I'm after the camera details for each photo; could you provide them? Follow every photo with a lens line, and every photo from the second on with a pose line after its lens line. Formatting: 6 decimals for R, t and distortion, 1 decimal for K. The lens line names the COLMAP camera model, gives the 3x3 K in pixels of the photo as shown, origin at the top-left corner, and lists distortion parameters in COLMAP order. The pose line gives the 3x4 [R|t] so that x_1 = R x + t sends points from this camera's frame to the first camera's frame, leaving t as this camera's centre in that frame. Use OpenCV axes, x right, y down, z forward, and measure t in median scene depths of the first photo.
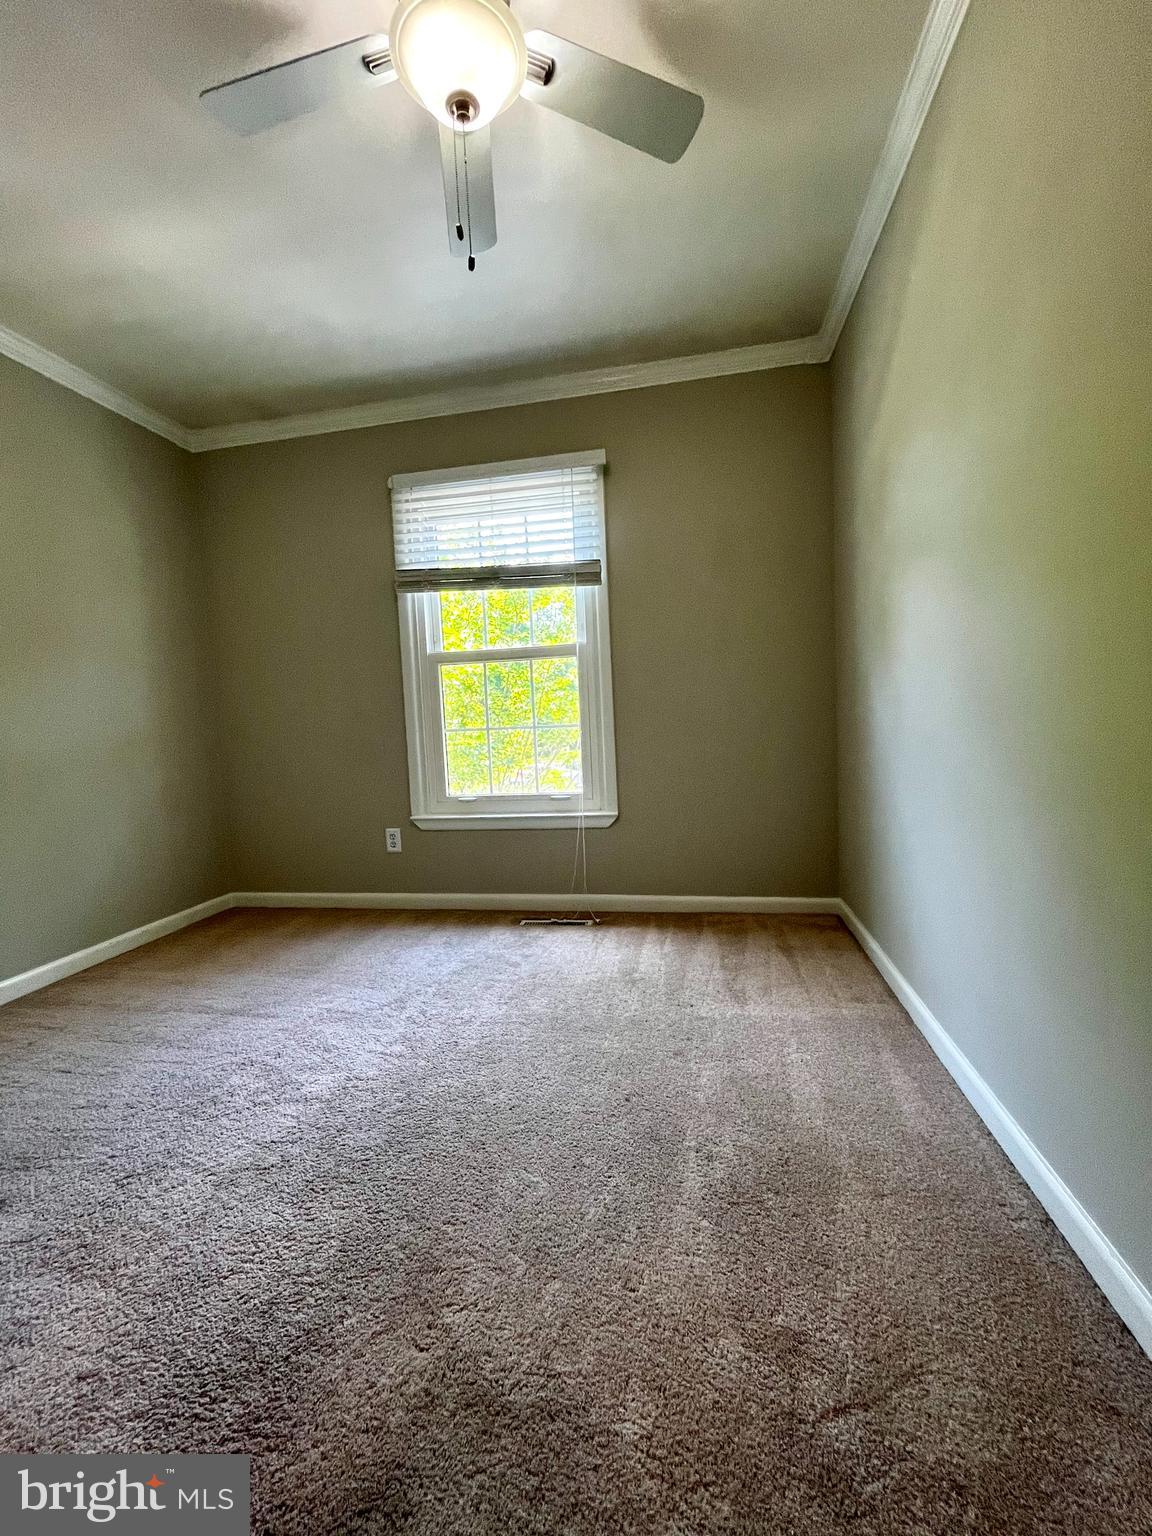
lens RADIAL K [[668.4, 0, 576.0], [0, 668.4, 768.0], [0, 0, 1]] dist [0.013776, -0.000043]
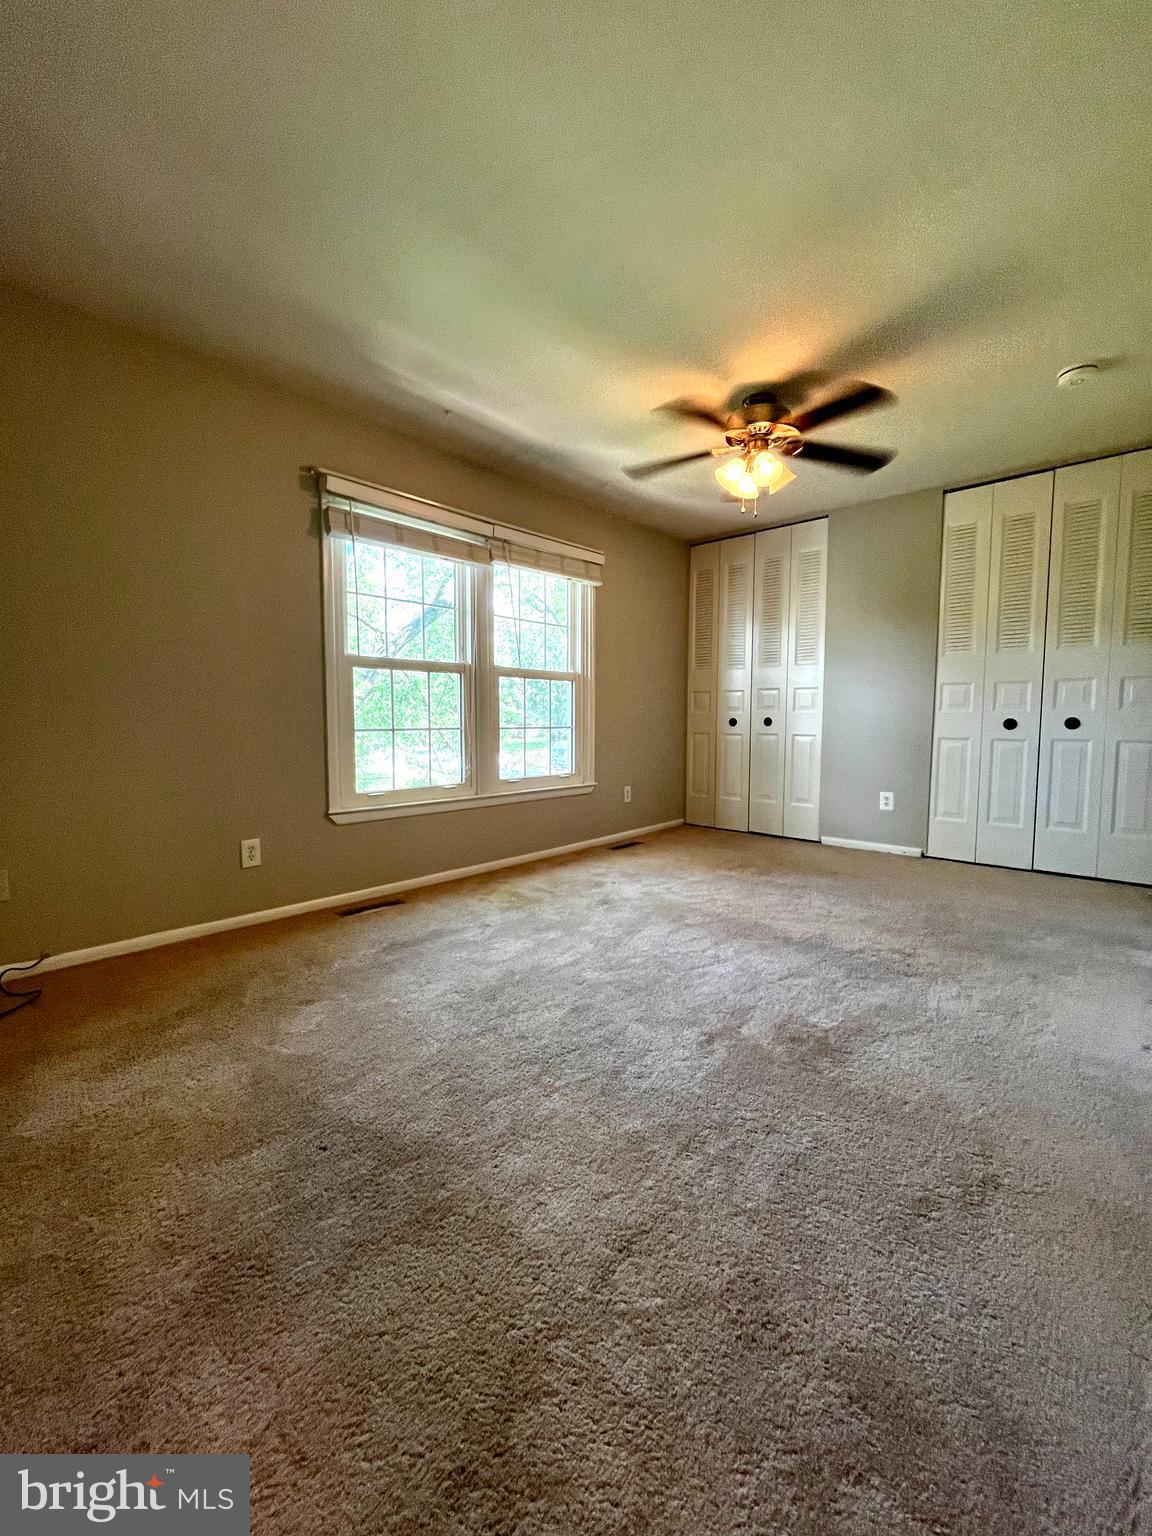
lens RADIAL K [[611.8, 0, 583.8], [0, 611.8, 762.9], [0, 0, 1]] dist [-0.012817, -0.000141]
pose [[0.538782, -0.017993, 0.842253, -1.126221], [0.042795, 0.999066, -0.006033, 0.027270], [-0.841357, 0.039295, 0.539049, 0.245547]]
